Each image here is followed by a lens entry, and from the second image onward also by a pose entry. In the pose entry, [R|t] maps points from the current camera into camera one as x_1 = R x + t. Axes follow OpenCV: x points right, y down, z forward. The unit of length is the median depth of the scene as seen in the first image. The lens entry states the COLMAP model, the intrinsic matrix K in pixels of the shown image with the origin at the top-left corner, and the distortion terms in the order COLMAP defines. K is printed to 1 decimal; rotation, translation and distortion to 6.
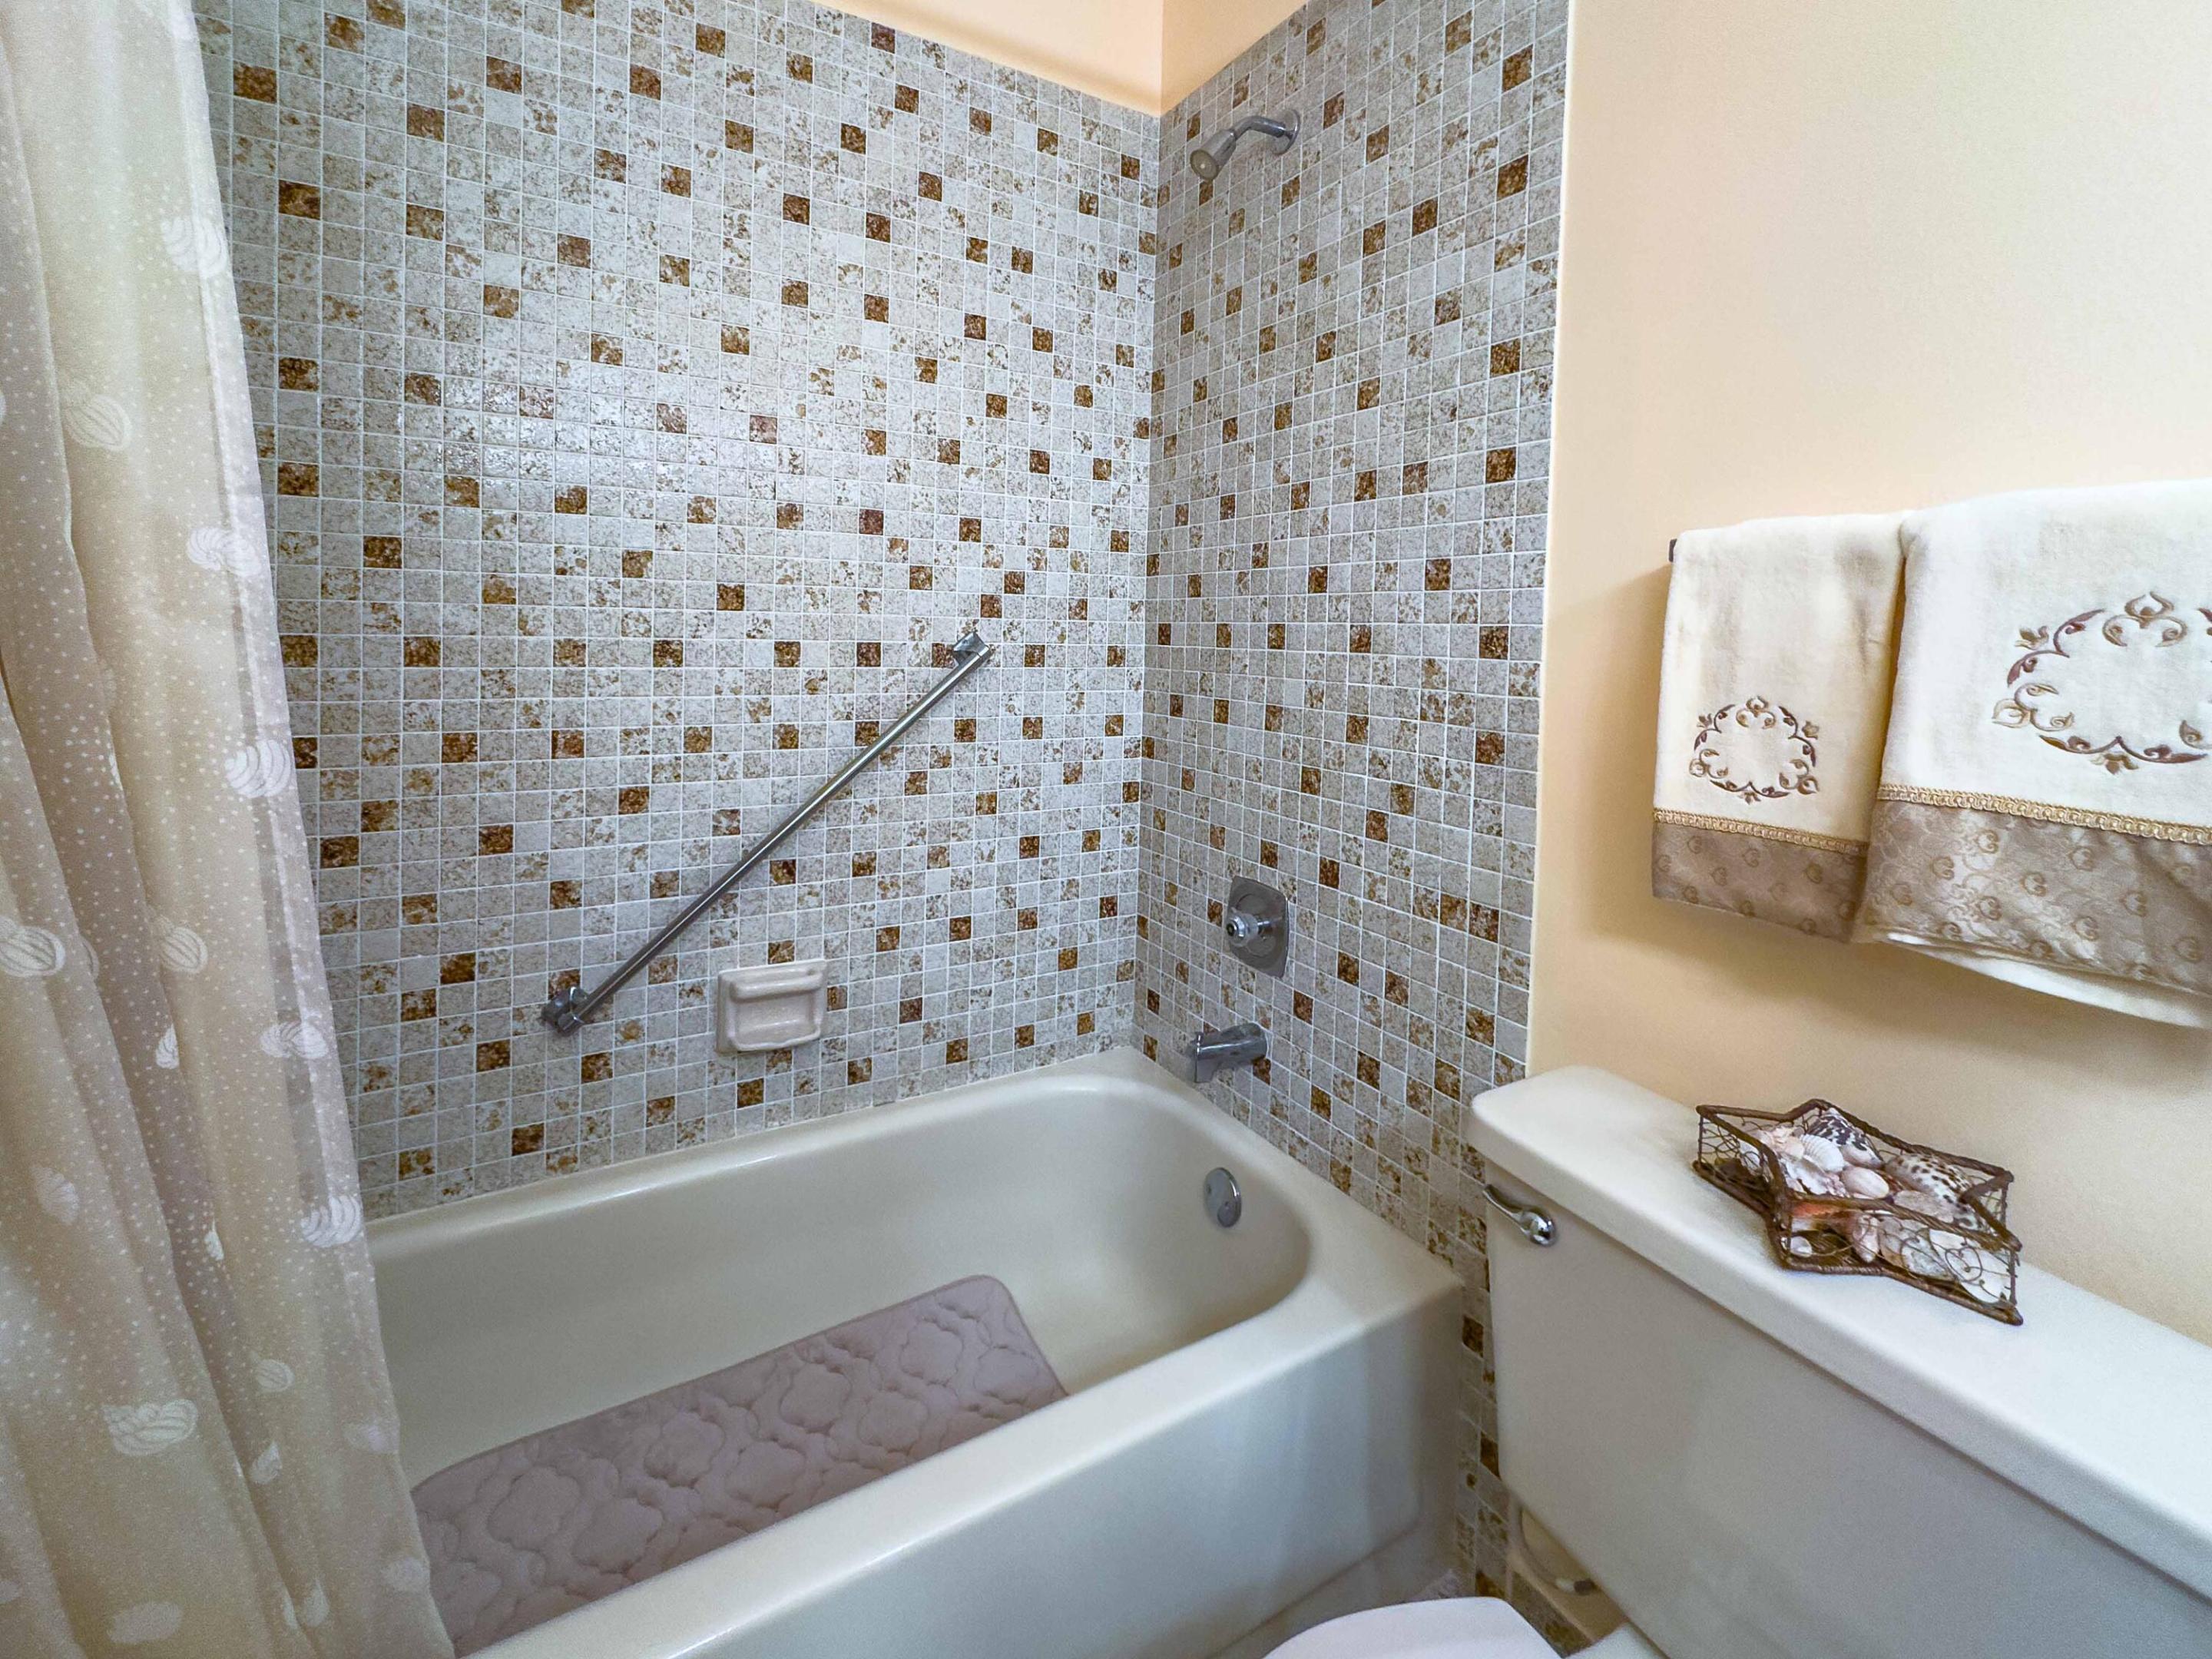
lens RADIAL K [[958.8, 0, 1073.7], [0, 958.8, 658.0], [0, 0, 1]] dist [-0.003542, 0.000098]
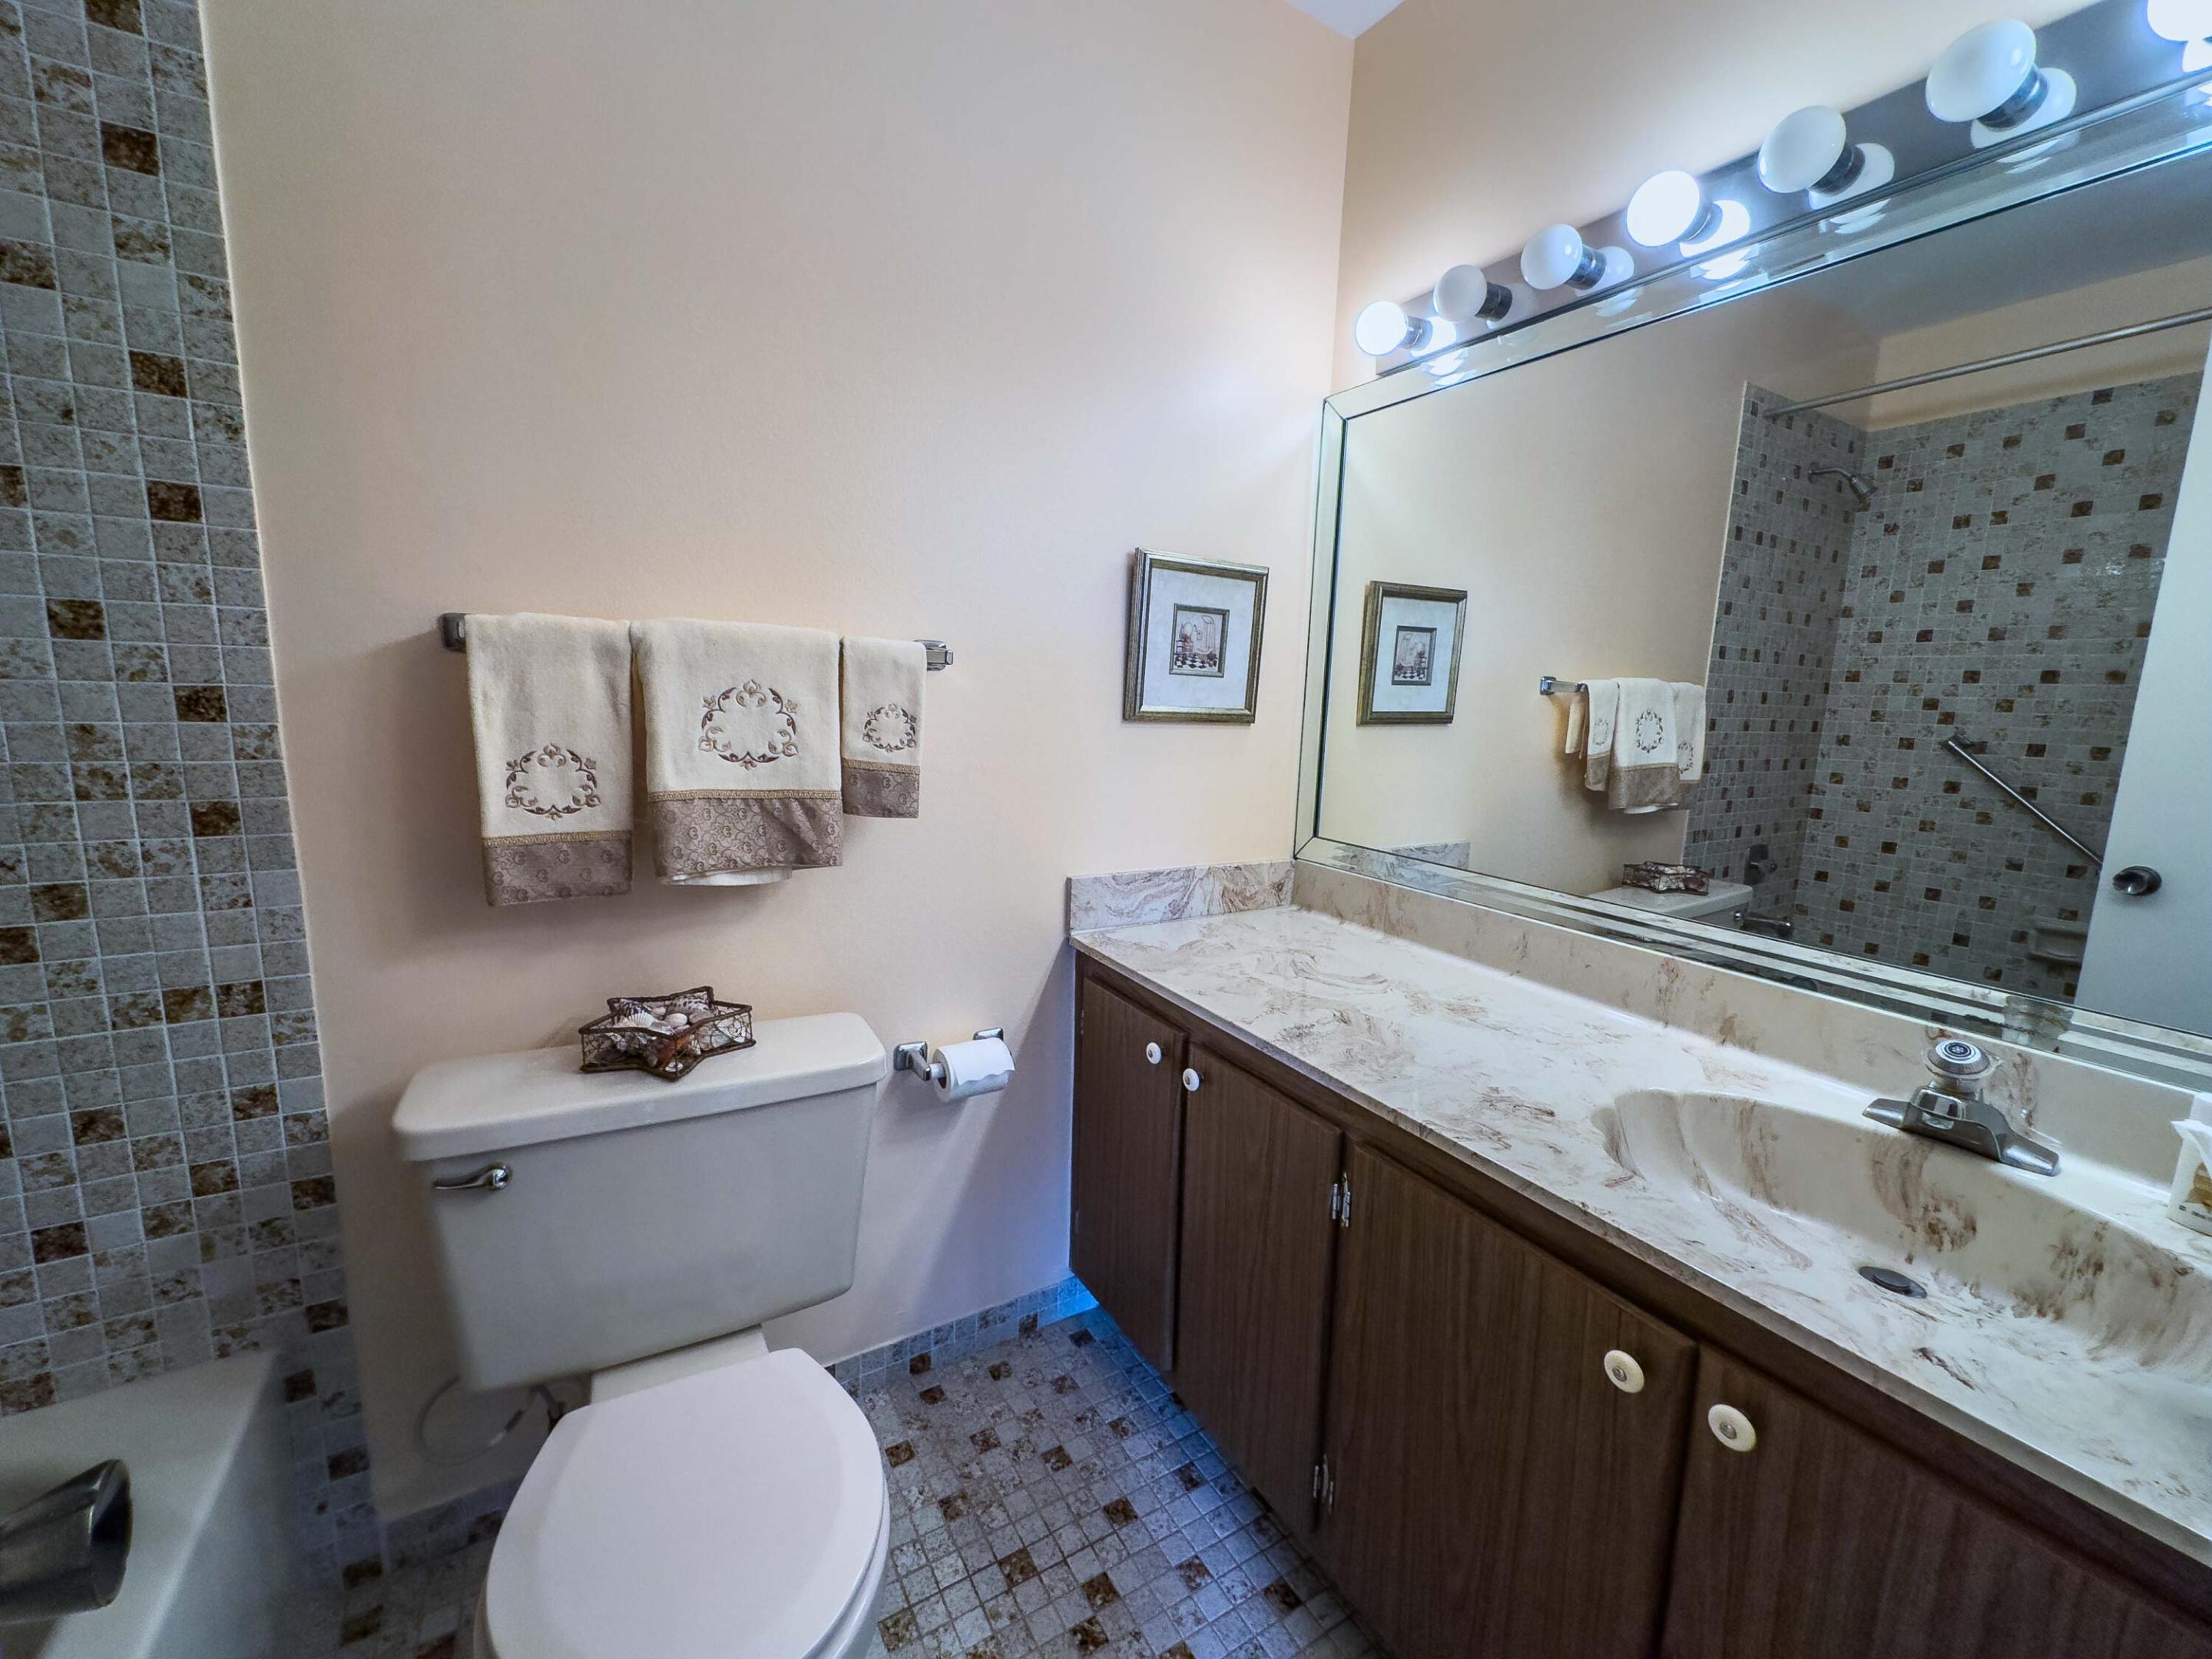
lens RADIAL K [[895.4, 0, 1106.0], [0, 895.4, 829.5], [0, 0, 1]] dist [0.000873, 0.000350]
pose [[-0.029322, -0.176360, 0.983889, -0.468139], [-0.000515, 0.984315, 0.176421, -0.051419], [-0.999570, 0.004666, -0.028953, 0.169063]]
